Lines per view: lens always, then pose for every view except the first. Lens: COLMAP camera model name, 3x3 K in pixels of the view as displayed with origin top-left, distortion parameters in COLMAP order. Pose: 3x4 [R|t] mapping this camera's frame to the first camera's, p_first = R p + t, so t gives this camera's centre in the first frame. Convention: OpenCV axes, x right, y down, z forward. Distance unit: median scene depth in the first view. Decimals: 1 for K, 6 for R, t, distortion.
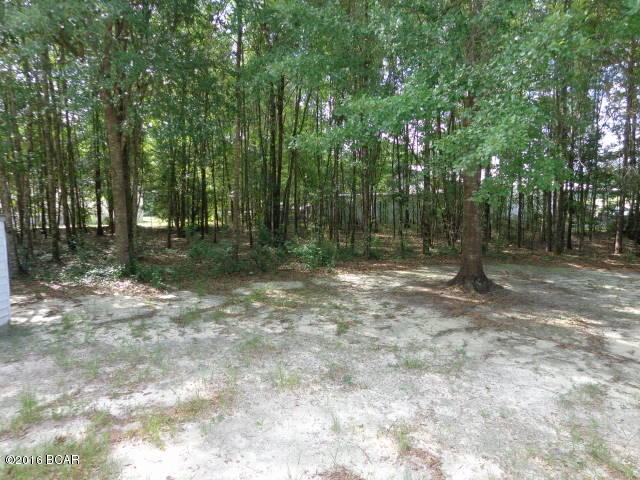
lens RADIAL K [[449.9, 0, 320.0], [0, 449.9, 240.0], [0, 0, 1]] dist [-0.001709, 0.010810]
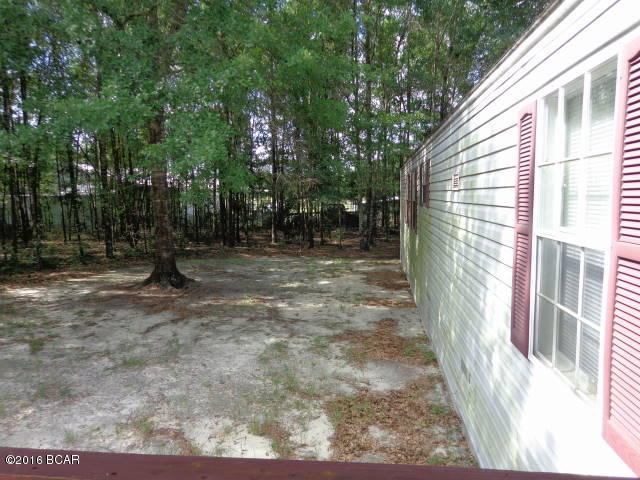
lens RADIAL K [[449.9, 0, 320.0], [0, 449.9, 240.0], [0, 0, 1]] dist [-0.001709, 0.010810]
pose [[0.761715, -0.067581, 0.644378, -0.085174], [0.068067, 0.997389, 0.024143, 0.002647], [-0.644327, 0.025471, 0.764326, -0.054081]]
